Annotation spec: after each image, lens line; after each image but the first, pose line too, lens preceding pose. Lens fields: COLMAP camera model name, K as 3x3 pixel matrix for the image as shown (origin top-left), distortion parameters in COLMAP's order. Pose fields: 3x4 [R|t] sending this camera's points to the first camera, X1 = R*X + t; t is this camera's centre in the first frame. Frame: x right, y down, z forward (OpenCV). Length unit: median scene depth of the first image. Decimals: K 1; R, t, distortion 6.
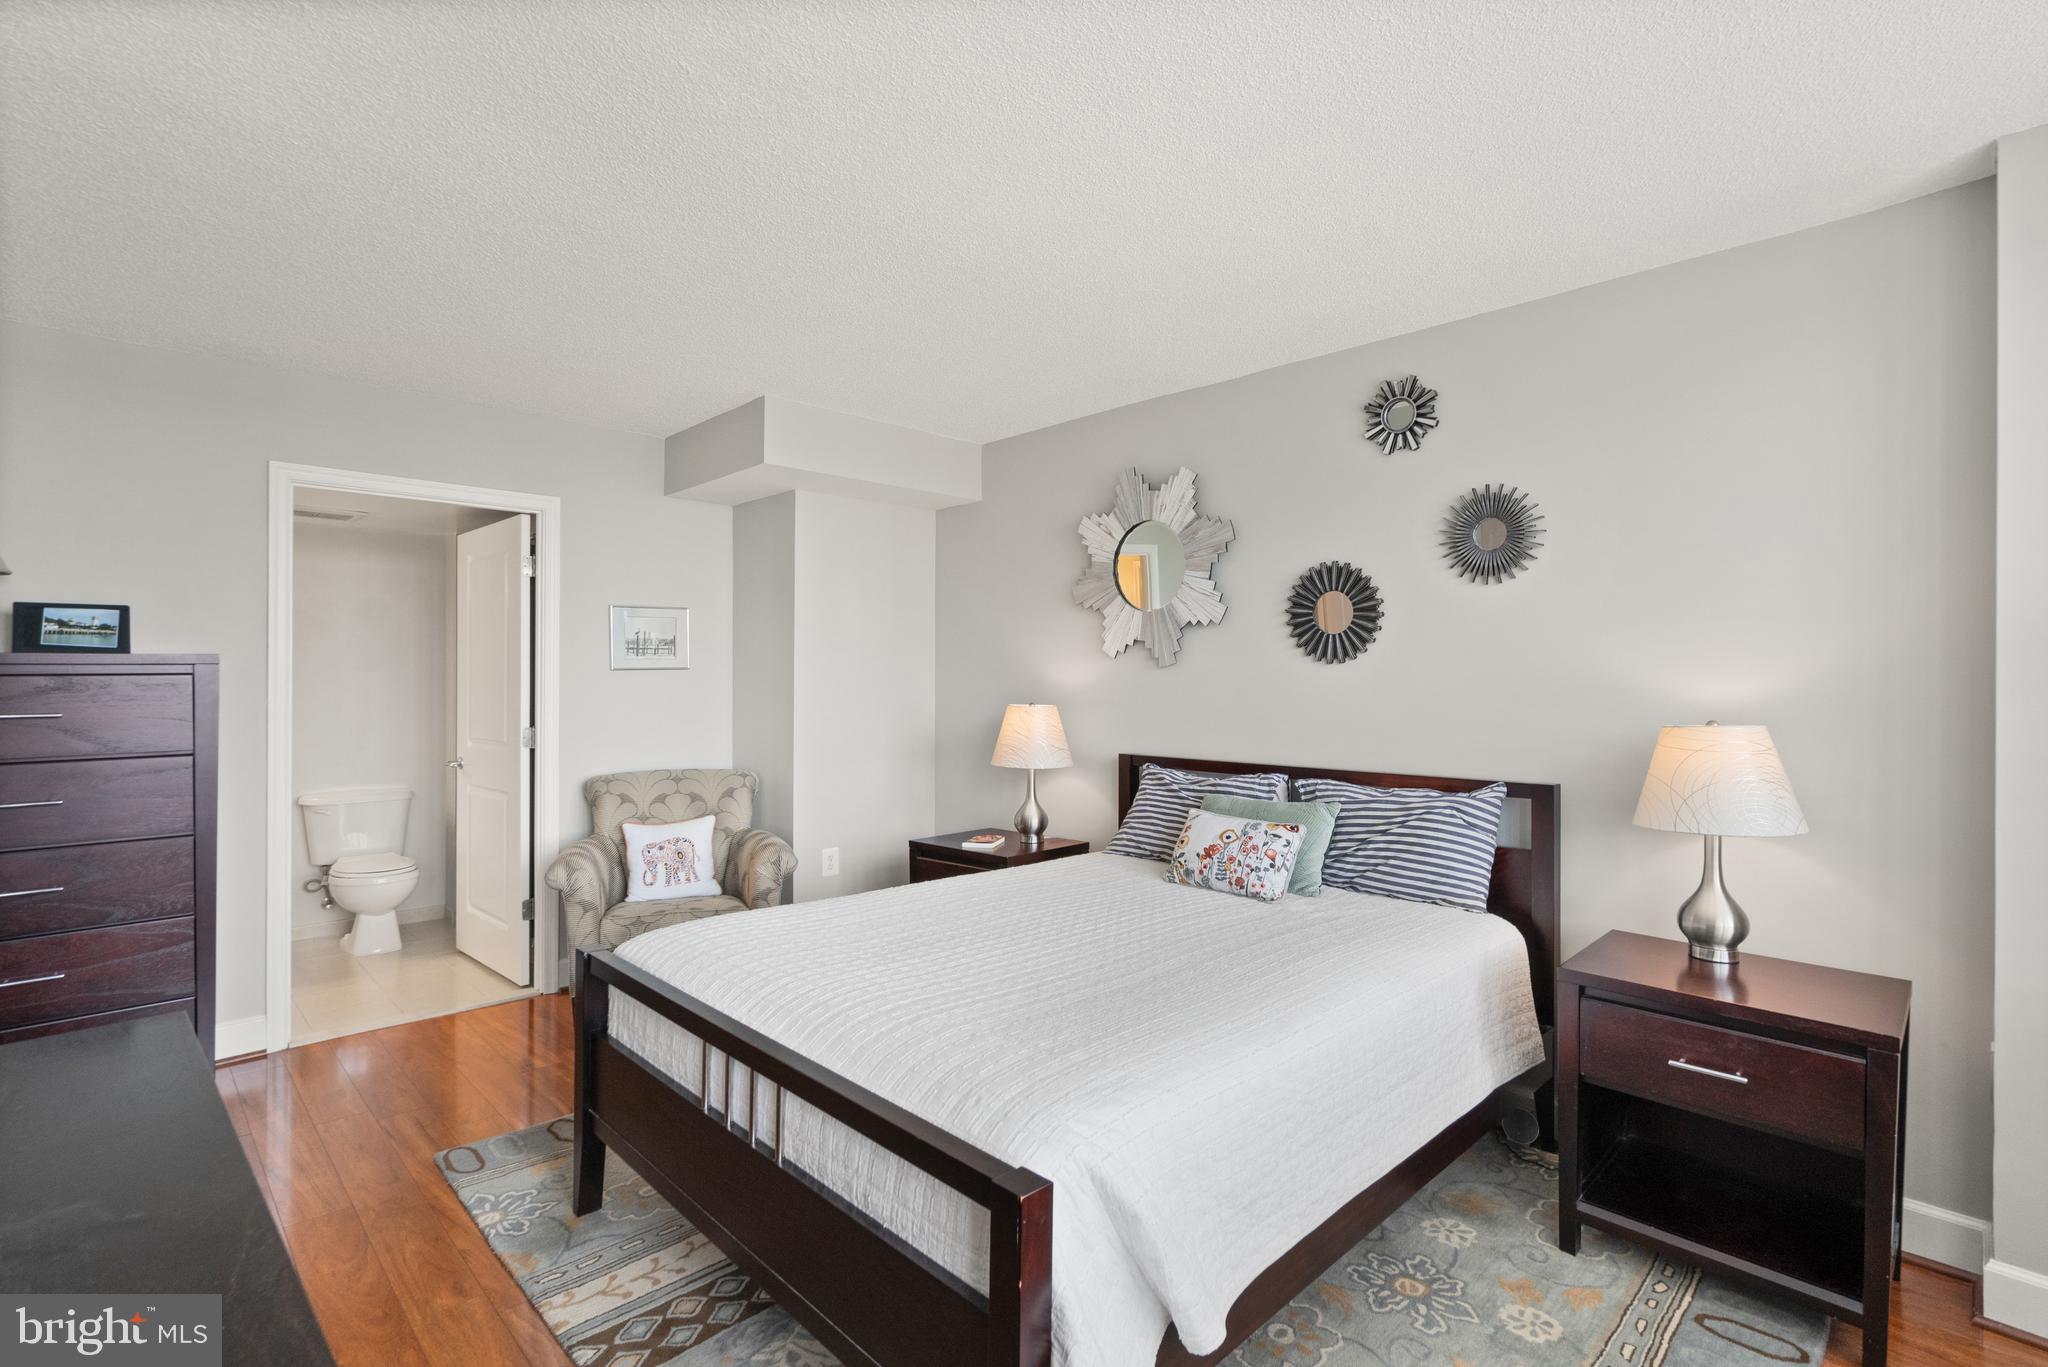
lens RADIAL K [[958.8, 0, 1013.7], [0, 958.8, 678.1], [0, 0, 1]] dist [-0.000790, 0.000394]
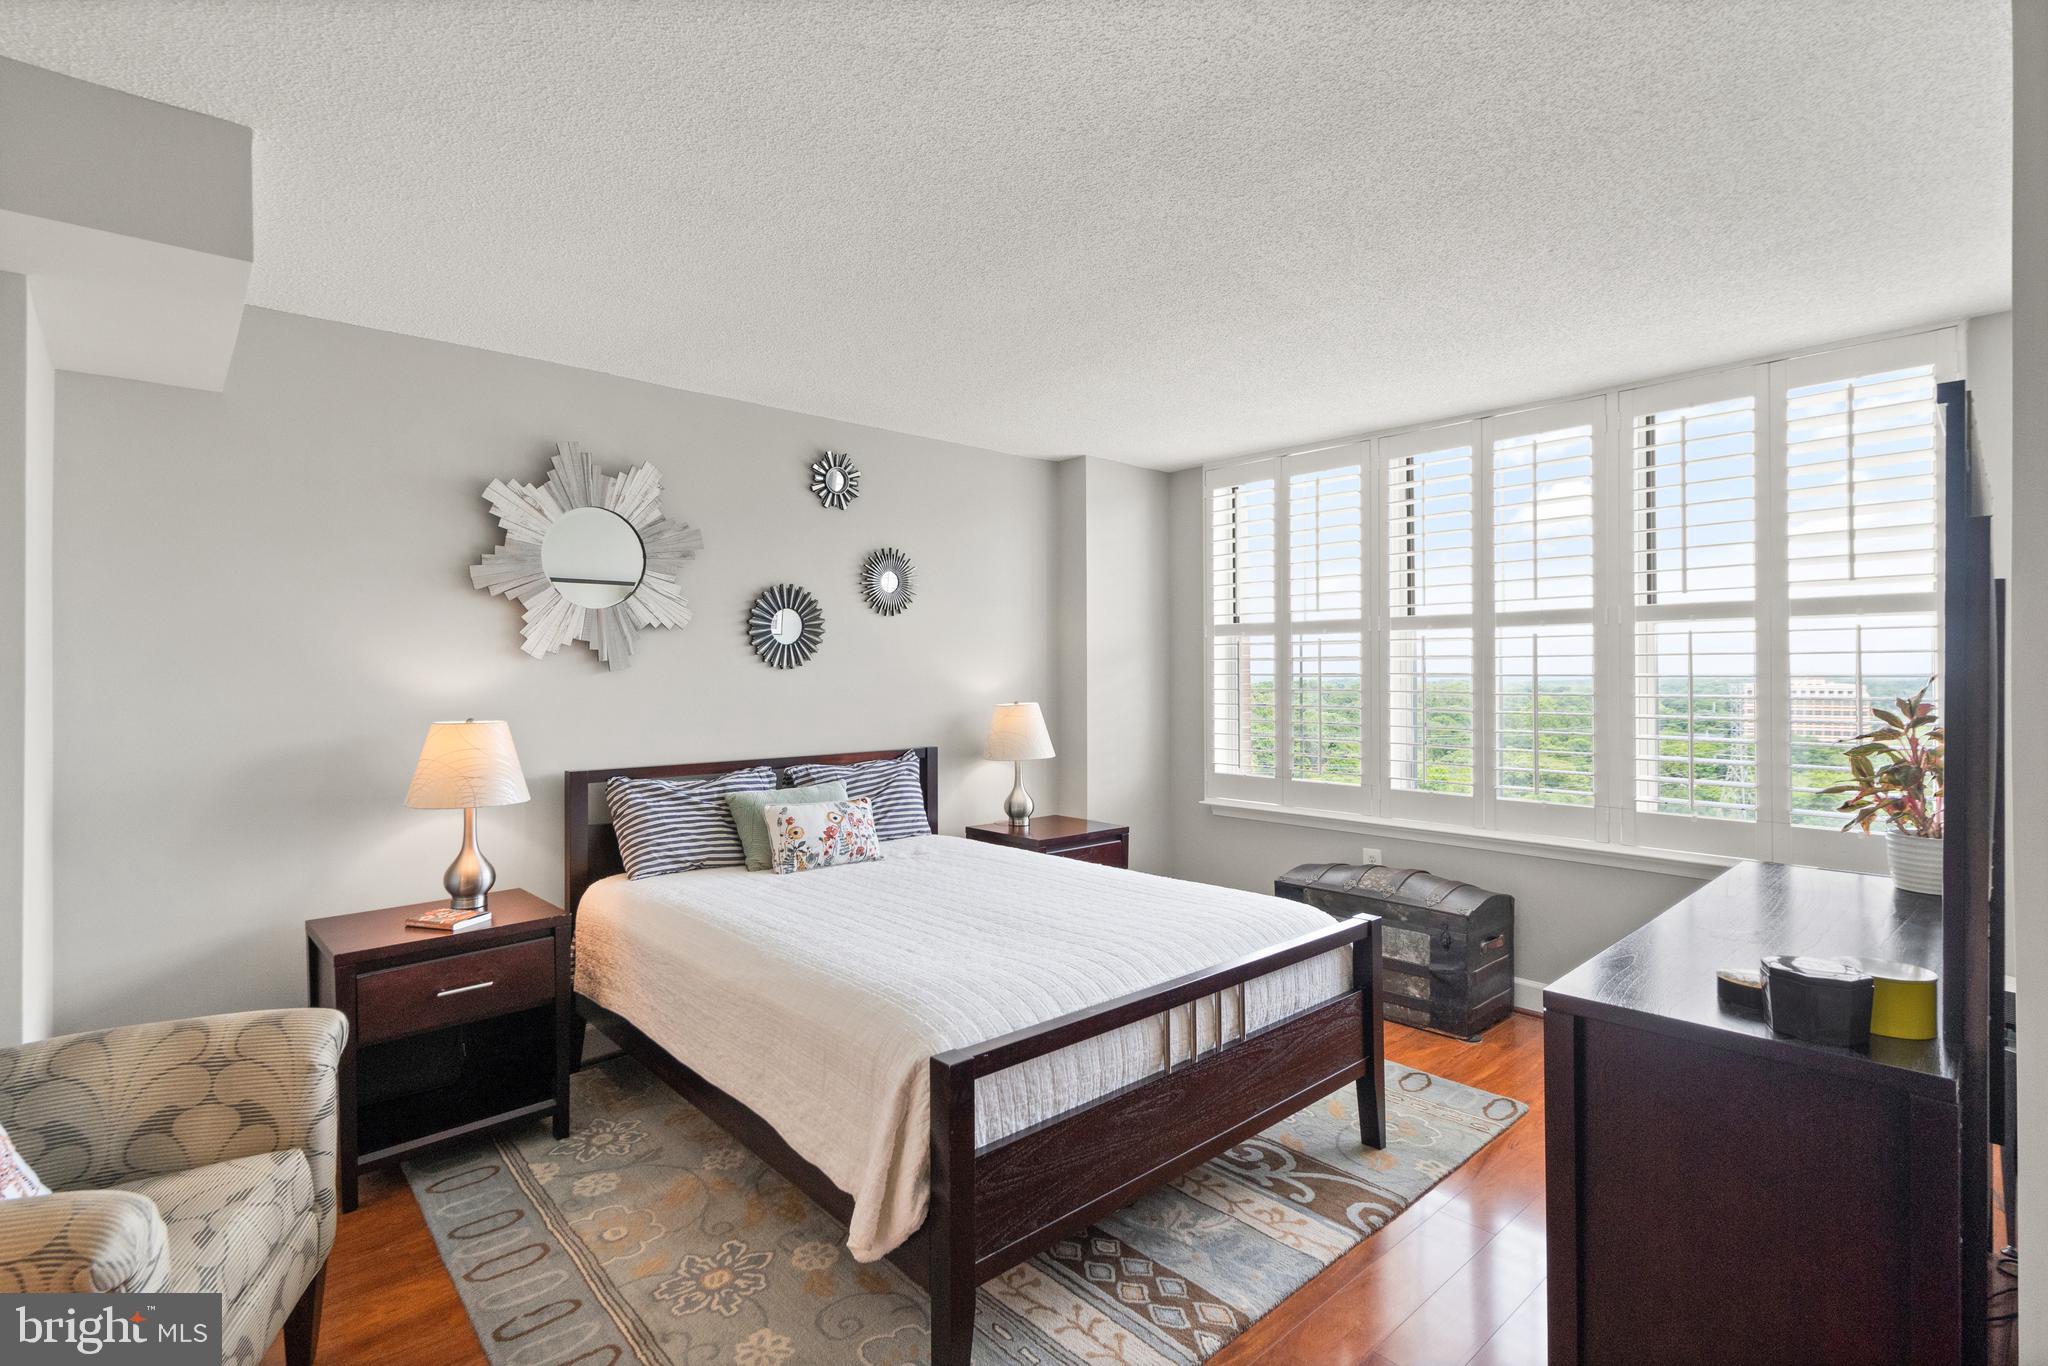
lens RADIAL K [[958.8, 0, 1013.7], [0, 958.8, 677.6], [0, 0, 1]] dist [-0.000790, 0.000394]
pose [[0.035468, -0.006888, 0.999347, -0.866213], [0.004053, 0.999969, 0.006748, -0.011616], [-0.999363, 0.003811, 0.035495, 0.683599]]
